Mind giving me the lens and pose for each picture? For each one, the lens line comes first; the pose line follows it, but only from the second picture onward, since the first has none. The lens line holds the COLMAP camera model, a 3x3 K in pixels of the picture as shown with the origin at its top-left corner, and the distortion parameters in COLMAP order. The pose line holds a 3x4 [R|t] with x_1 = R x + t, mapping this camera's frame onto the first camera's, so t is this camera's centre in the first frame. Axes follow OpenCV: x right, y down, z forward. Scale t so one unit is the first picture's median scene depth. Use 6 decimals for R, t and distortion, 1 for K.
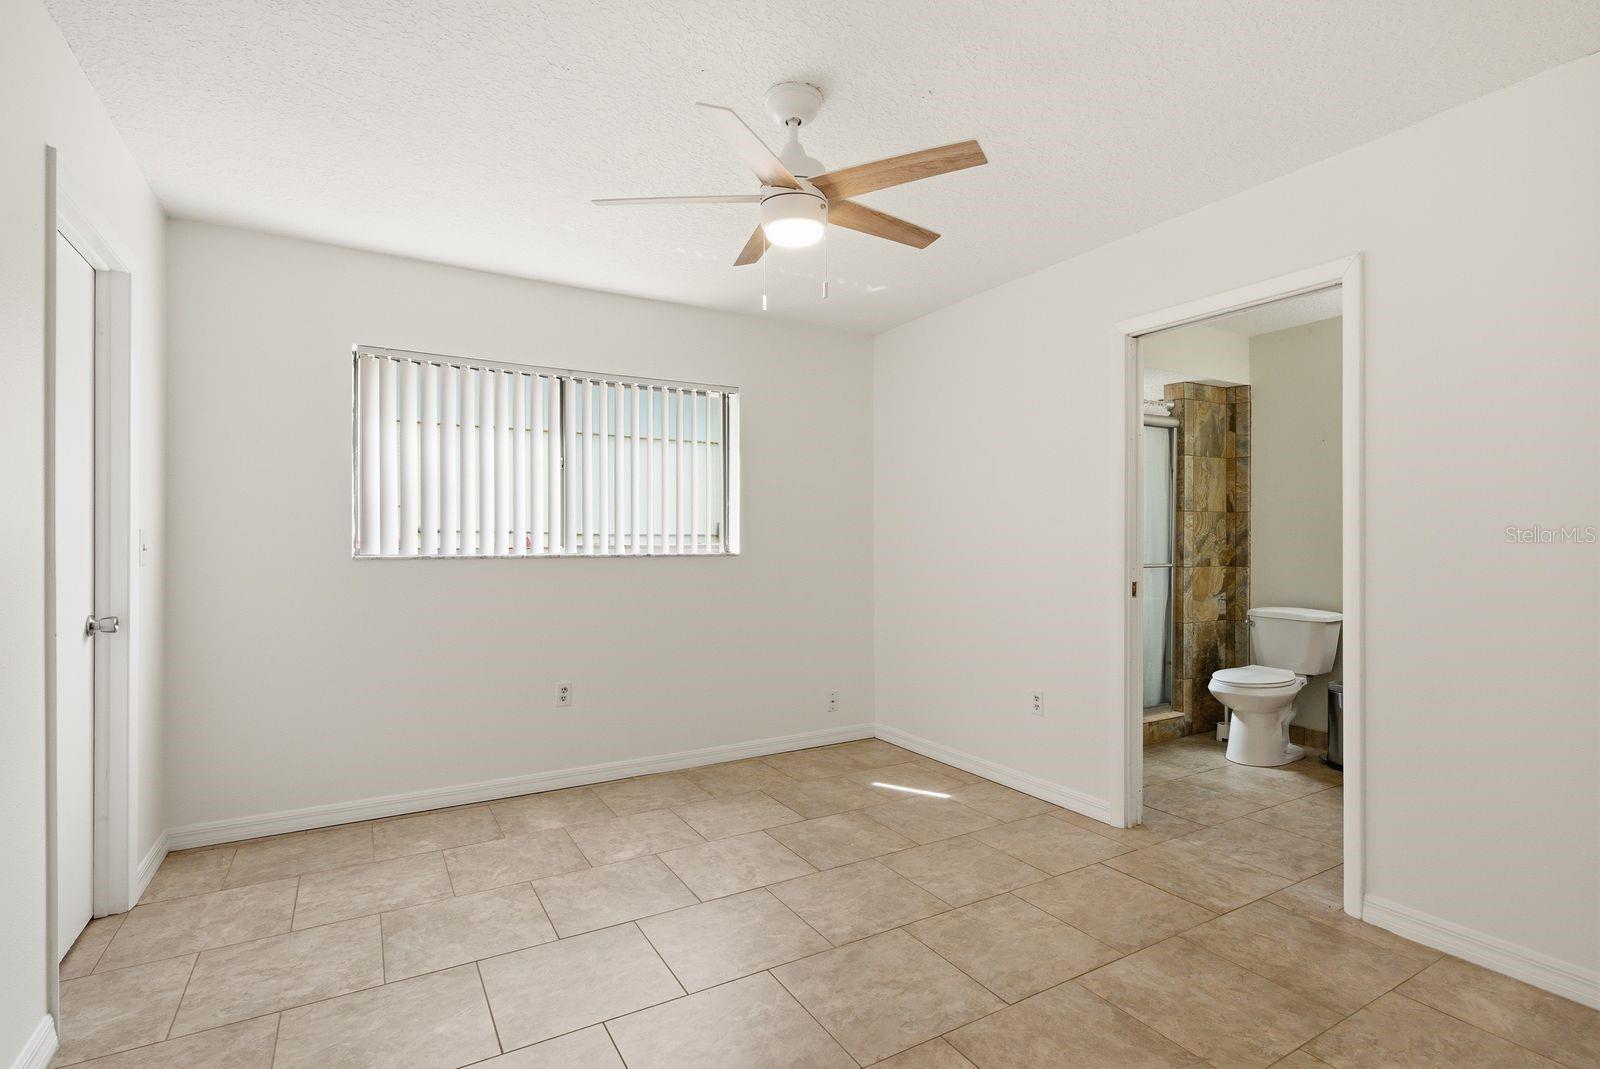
lens RADIAL K [[779.8, 0, 809.6], [0, 779.8, 538.5], [0, 0, 1]] dist [0.015829, -0.000269]
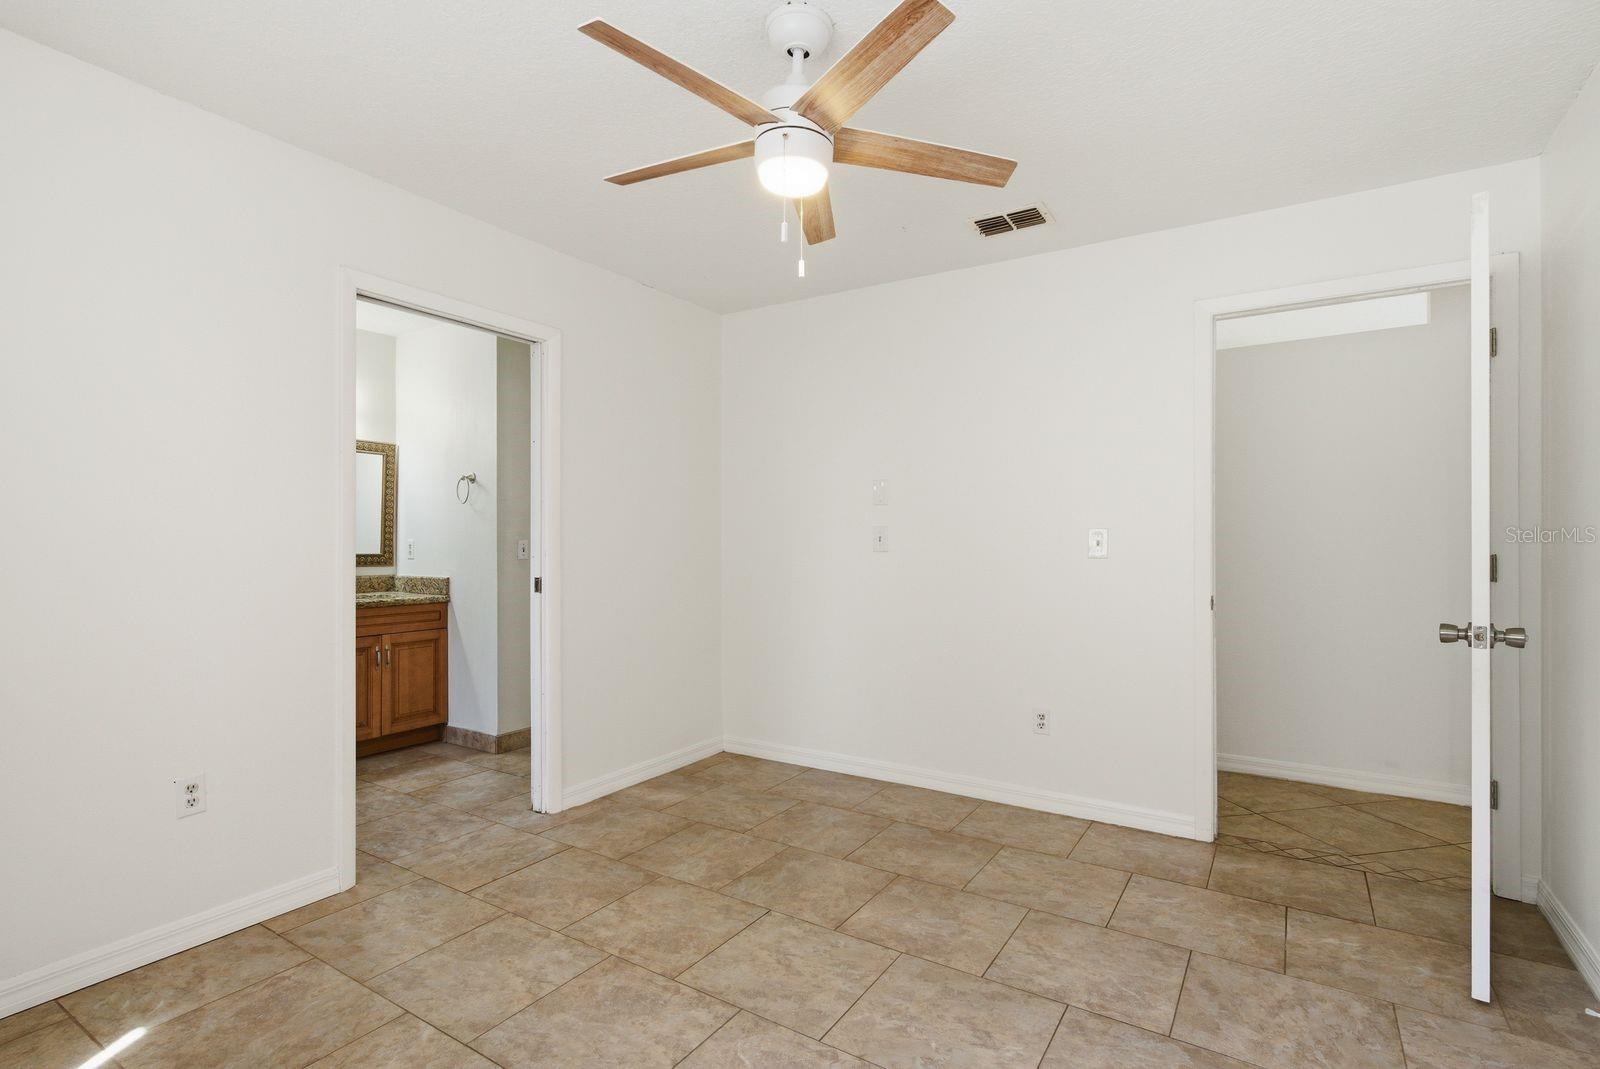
lens RADIAL K [[779.8, 0, 794.5], [0, 779.8, 528.7], [0, 0, 1]] dist [0.015829, -0.000269]
pose [[-0.454549, 0.015253, 0.890591, -0.719385], [-0.005073, 0.999793, -0.019713, 0.012174], [-0.890707, -0.013478, -0.454377, 1.265444]]
